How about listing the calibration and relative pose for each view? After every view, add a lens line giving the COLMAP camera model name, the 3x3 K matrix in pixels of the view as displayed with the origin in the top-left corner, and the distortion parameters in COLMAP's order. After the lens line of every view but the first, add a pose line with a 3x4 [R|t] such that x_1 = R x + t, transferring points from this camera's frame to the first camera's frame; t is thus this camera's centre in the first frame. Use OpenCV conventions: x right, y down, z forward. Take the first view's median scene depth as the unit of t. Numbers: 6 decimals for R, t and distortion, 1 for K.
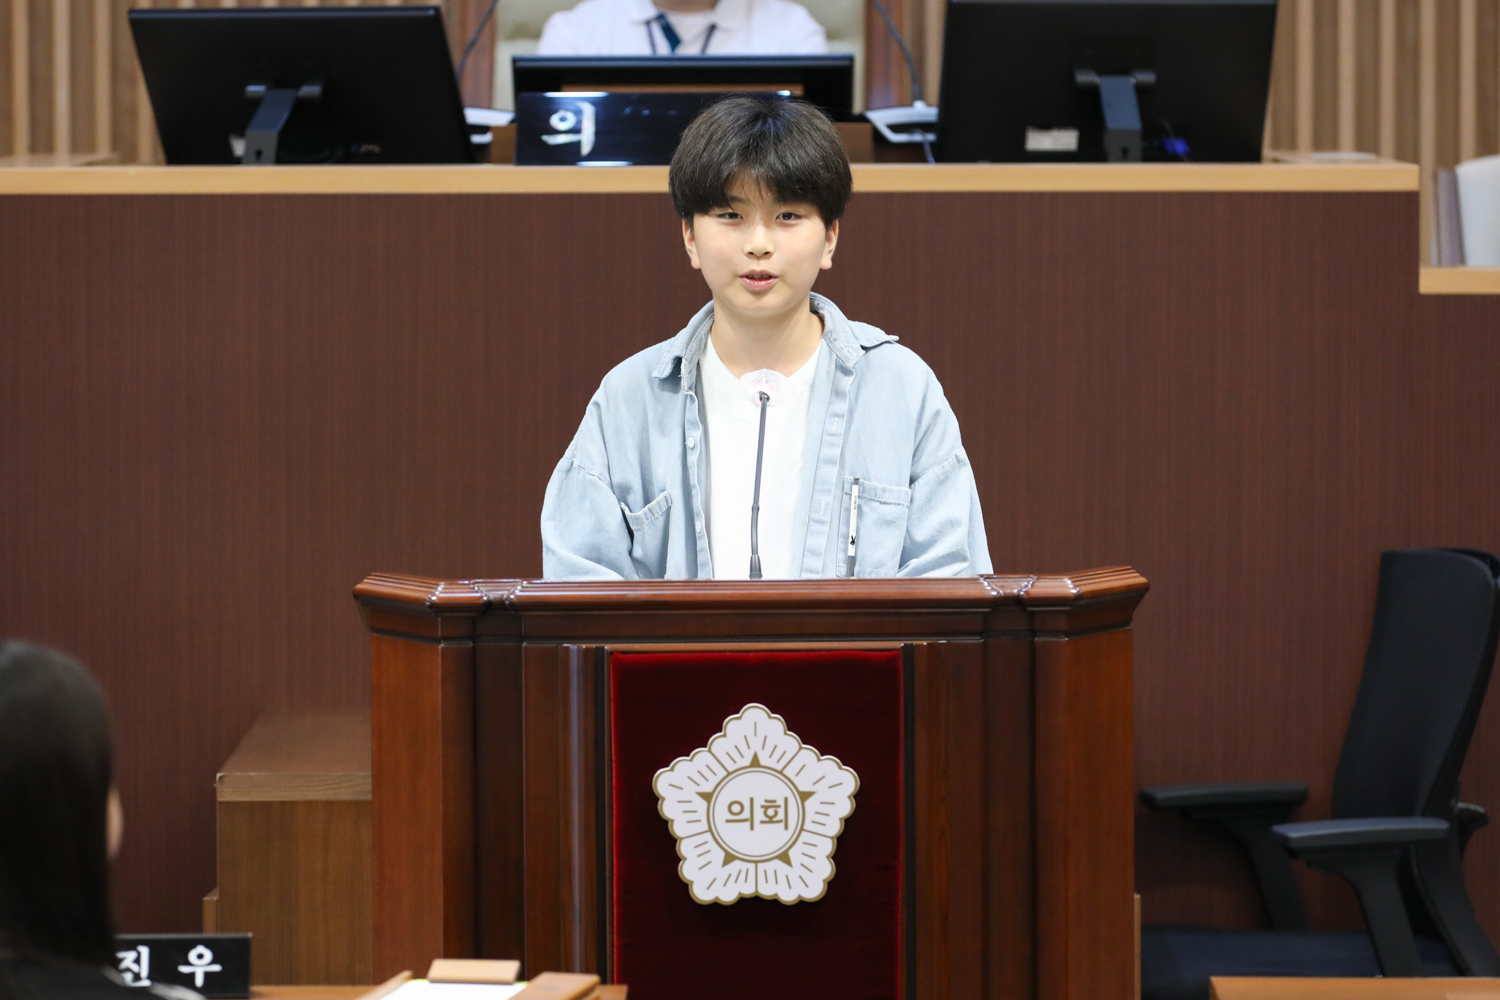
lens RADIAL K [[6651.6, 0, 750.0], [0, 6651.6, 500.0], [0, 0, 1]] dist [-0.040130, -2.405421]
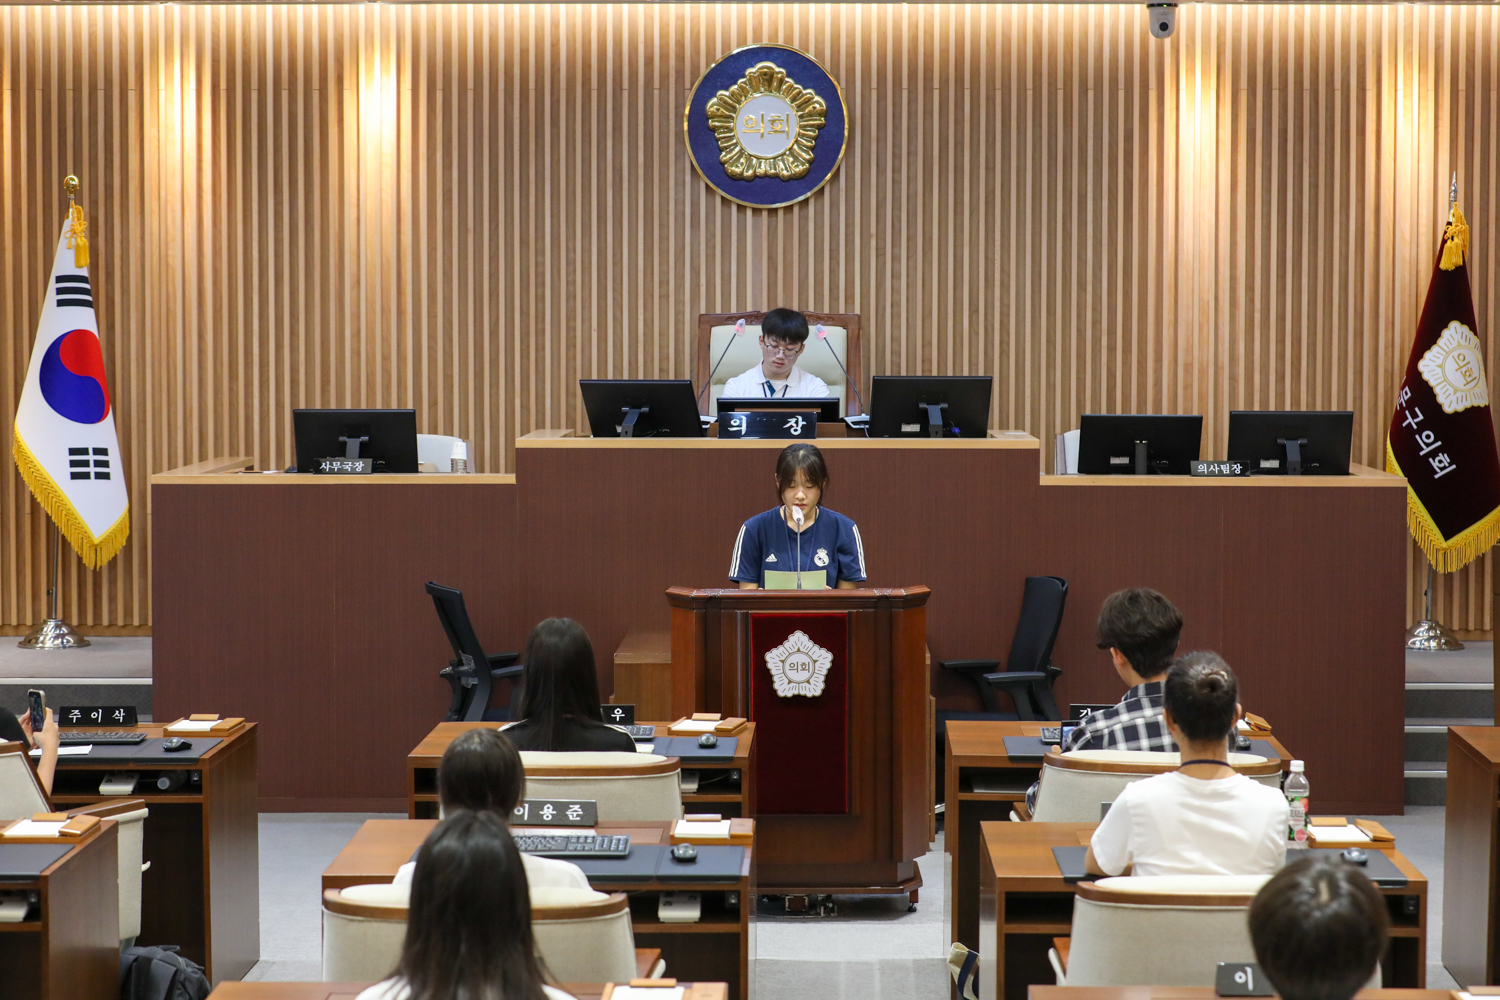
lens RADIAL K [[3016.3, 0, 750.0], [0, 3016.3, 500.0], [0, 0, 1]] dist [-0.009239, -0.525255]
pose [[0.999747, 0.004162, -0.022102, 0.008659], [-0.004424, 0.999921, -0.011806, -0.012396], [0.022051, 0.011900, 0.999686, -0.368141]]
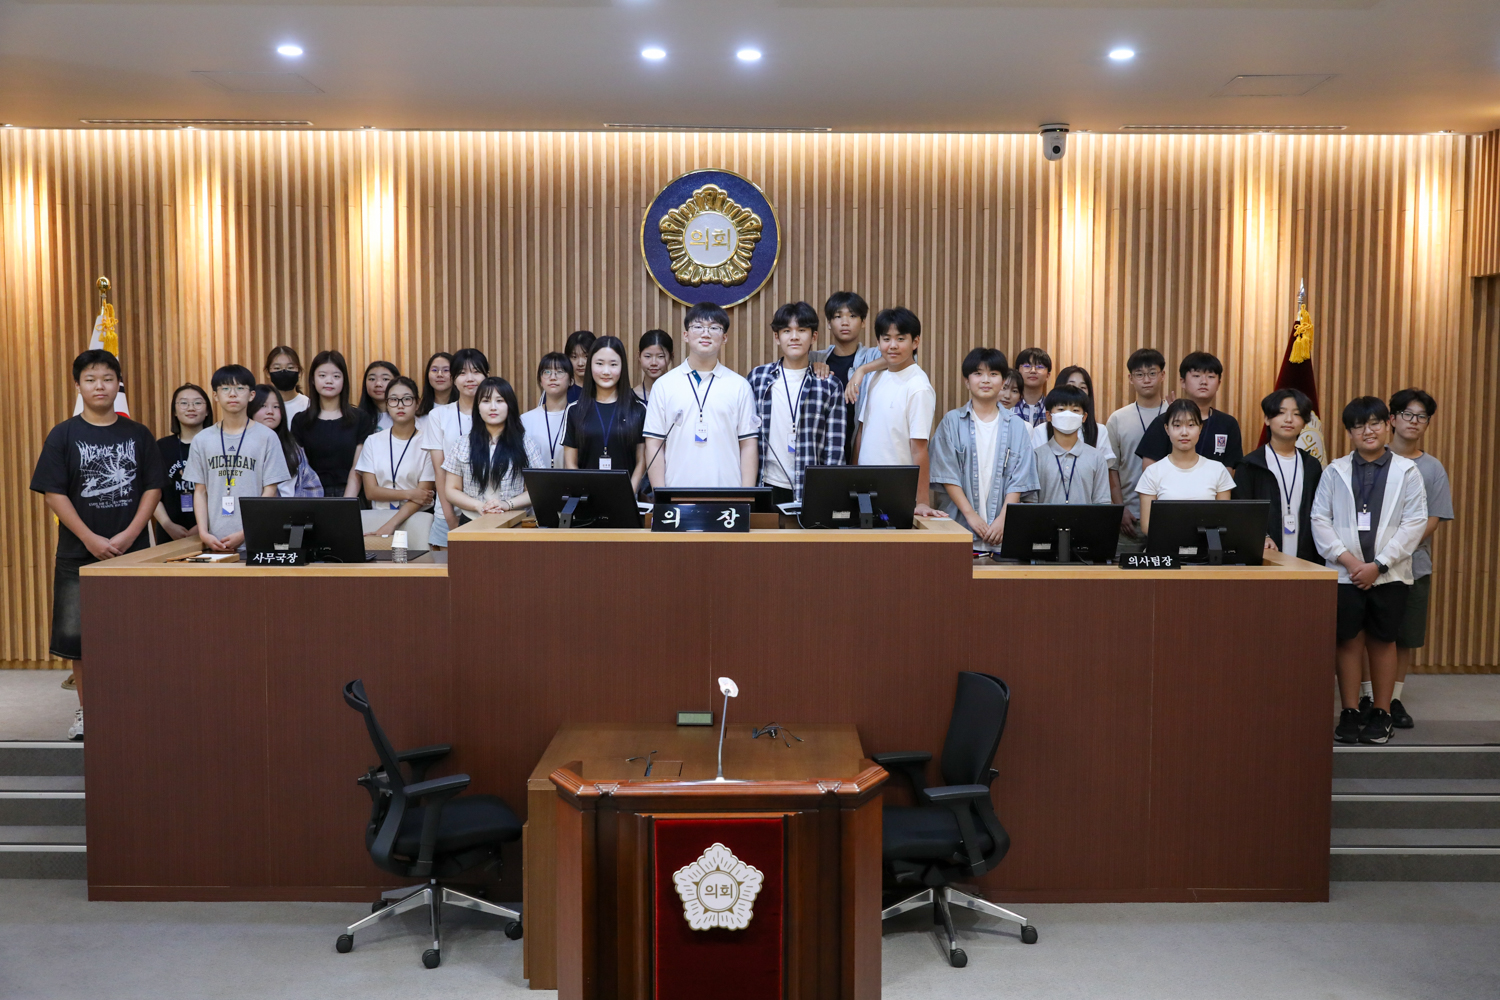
lens RADIAL K [[1504.4, 0, 750.0], [0, 1504.4, 500.0], [0, 0, 1]] dist [0.022386, 0.013293]
pose [[0.999958, 0.005154, -0.007626, 0.015003], [-0.005128, 0.999981, 0.003337, -0.088124], [0.007643, -0.003298, 0.999965, 0.485433]]
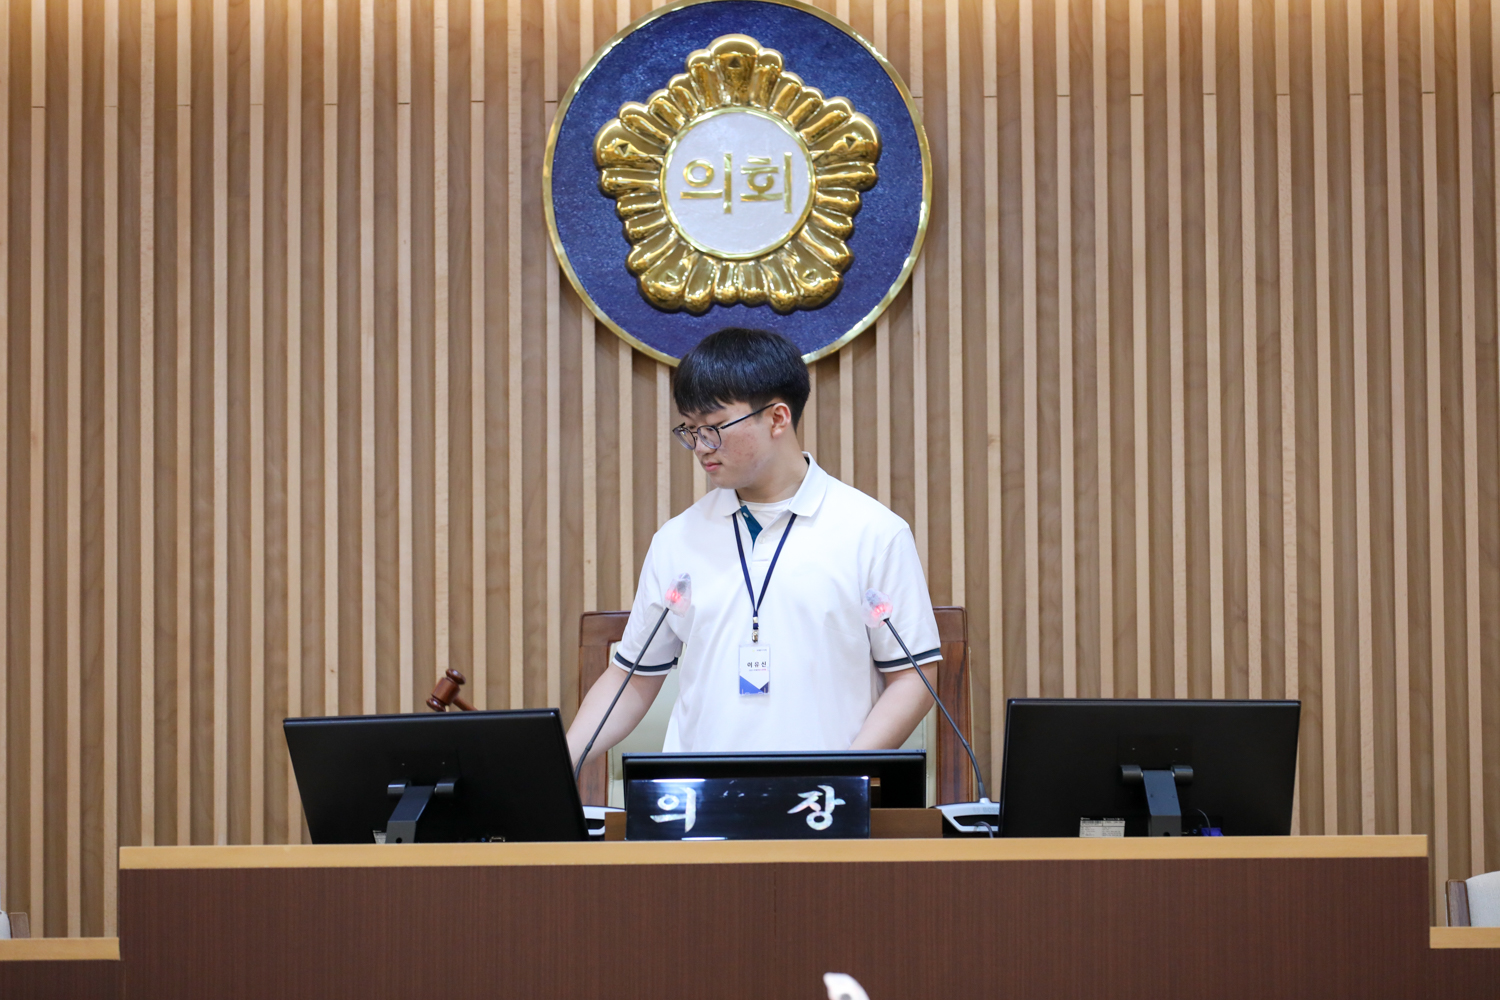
lens RADIAL K [[6183.7, 0, 750.0], [0, 6183.7, 500.0], [0, 0, 1]] dist [-0.017395, -0.784361]
pose [[0.999865, -0.008000, -0.014365, 0.001740], [0.005713, 0.988251, -0.152734, 0.070927], [0.015418, 0.152631, 0.988163, -0.062482]]
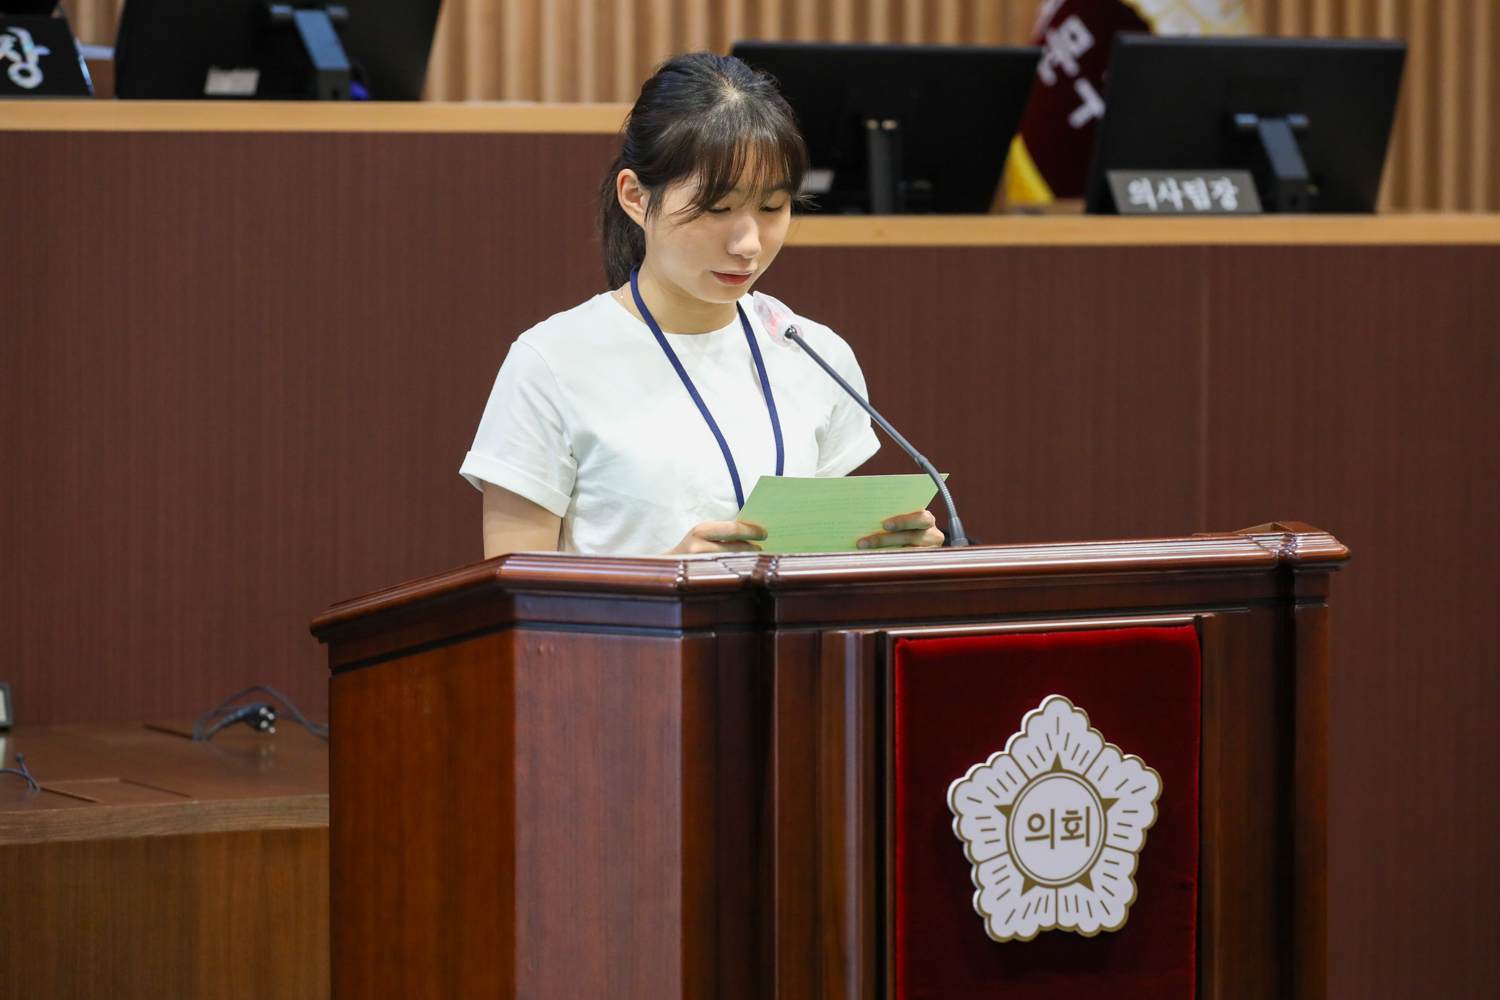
lens RADIAL K [[6039.4, 0, 750.0], [0, 6039.4, 500.0], [0, 0, 1]] dist [0.102056, -7.850366]
pose [[0.886249, -0.022097, 0.462681, -0.377929], [0.025441, 0.999676, -0.000988, 0.006256], [-0.462509, 0.012647, 0.886524, 0.353182]]
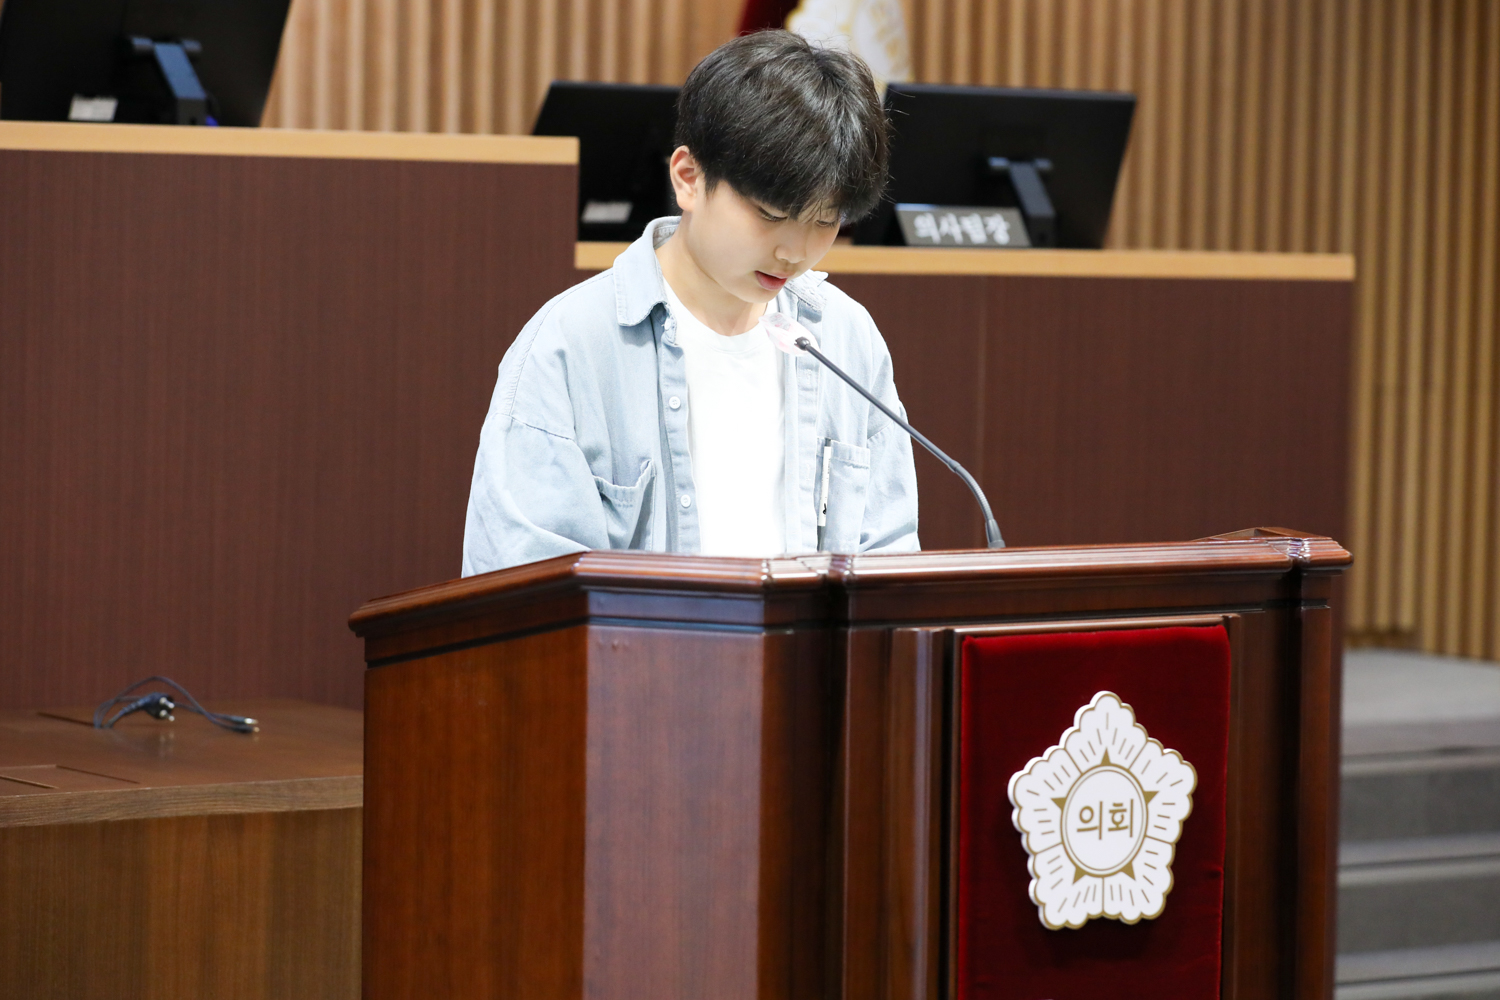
lens RADIAL K [[5165.4, 0, 751.0], [0, 5165.4, 451.8], [0, 0, 1]] dist [-0.006296, 0.107287]
pose [[0.828347, -0.007595, 0.560164, -0.408336], [0.016613, 0.999801, -0.011012, 0.006351], [-0.559969, 0.018428, 0.828309, 0.473780]]
